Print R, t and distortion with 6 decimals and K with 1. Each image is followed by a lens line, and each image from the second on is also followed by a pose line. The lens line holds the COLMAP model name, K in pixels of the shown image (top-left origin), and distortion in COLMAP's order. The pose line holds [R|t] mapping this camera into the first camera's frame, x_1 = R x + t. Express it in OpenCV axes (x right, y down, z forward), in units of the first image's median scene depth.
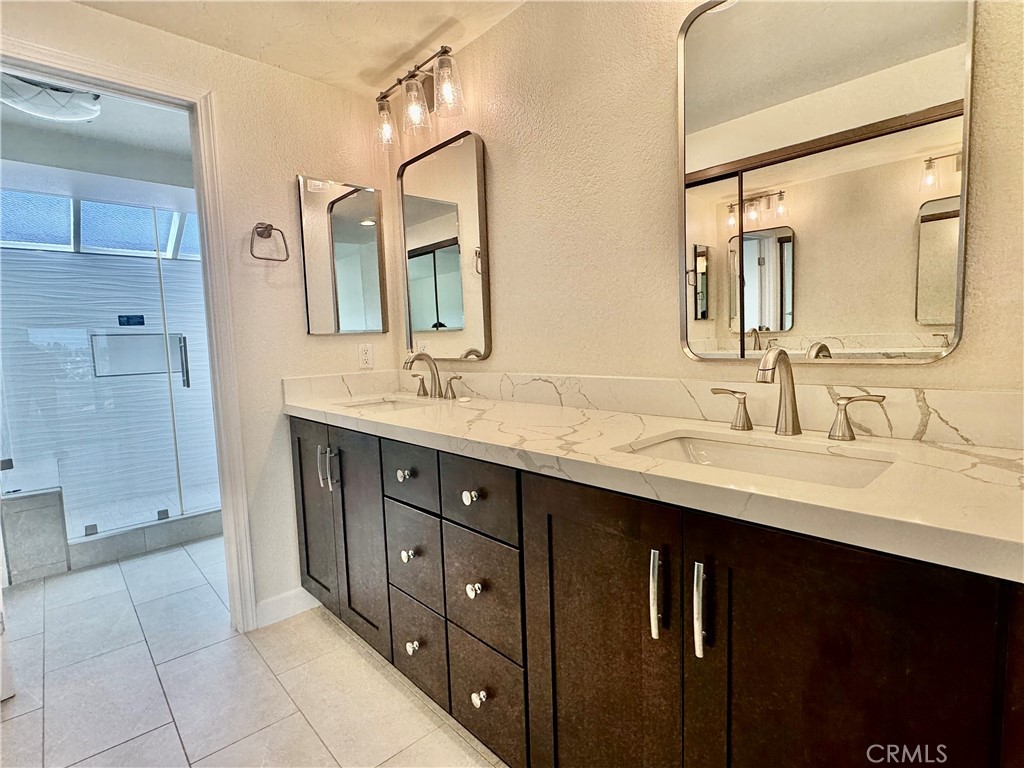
lens RADIAL K [[506.9, 0, 512.0], [0, 506.9, 384.0], [0, 0, 1]] dist [-0.001789, -0.000995]
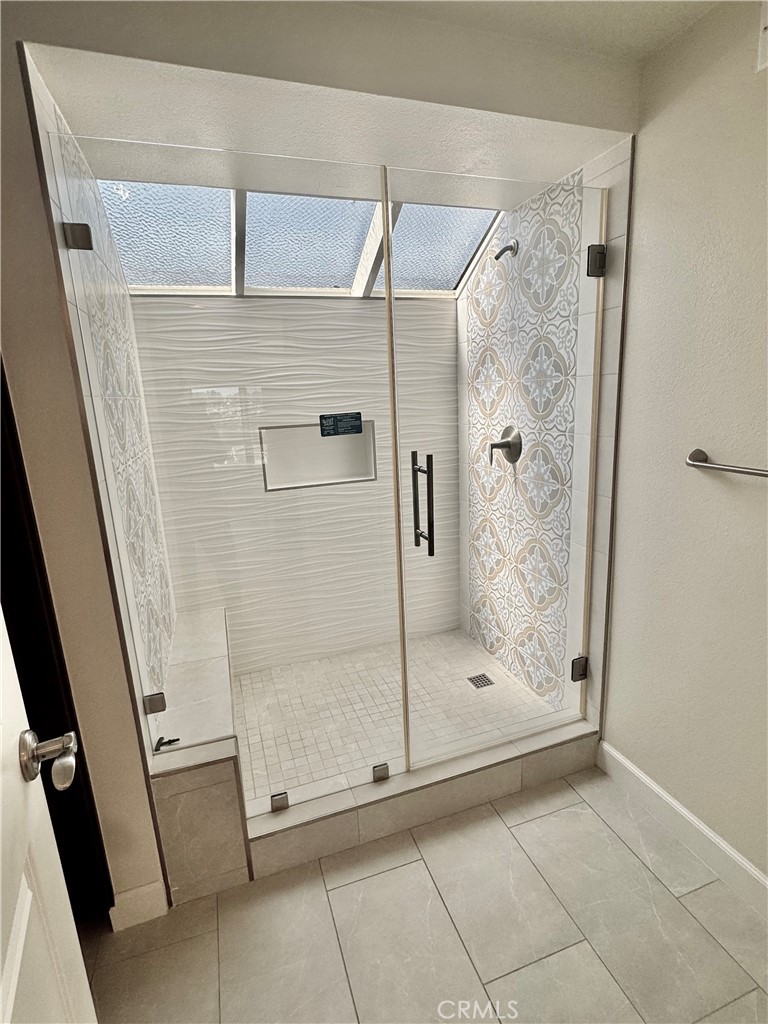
lens RADIAL K [[506.9, 0, 385.8], [0, 506.9, 491.6], [0, 0, 1]] dist [-0.001789, -0.000995]
pose [[0.919485, 0.066993, -0.387374, -0.453587], [-0.016518, 0.991086, 0.132192, -0.111185], [0.392778, -0.115150, 0.912396, 0.491784]]
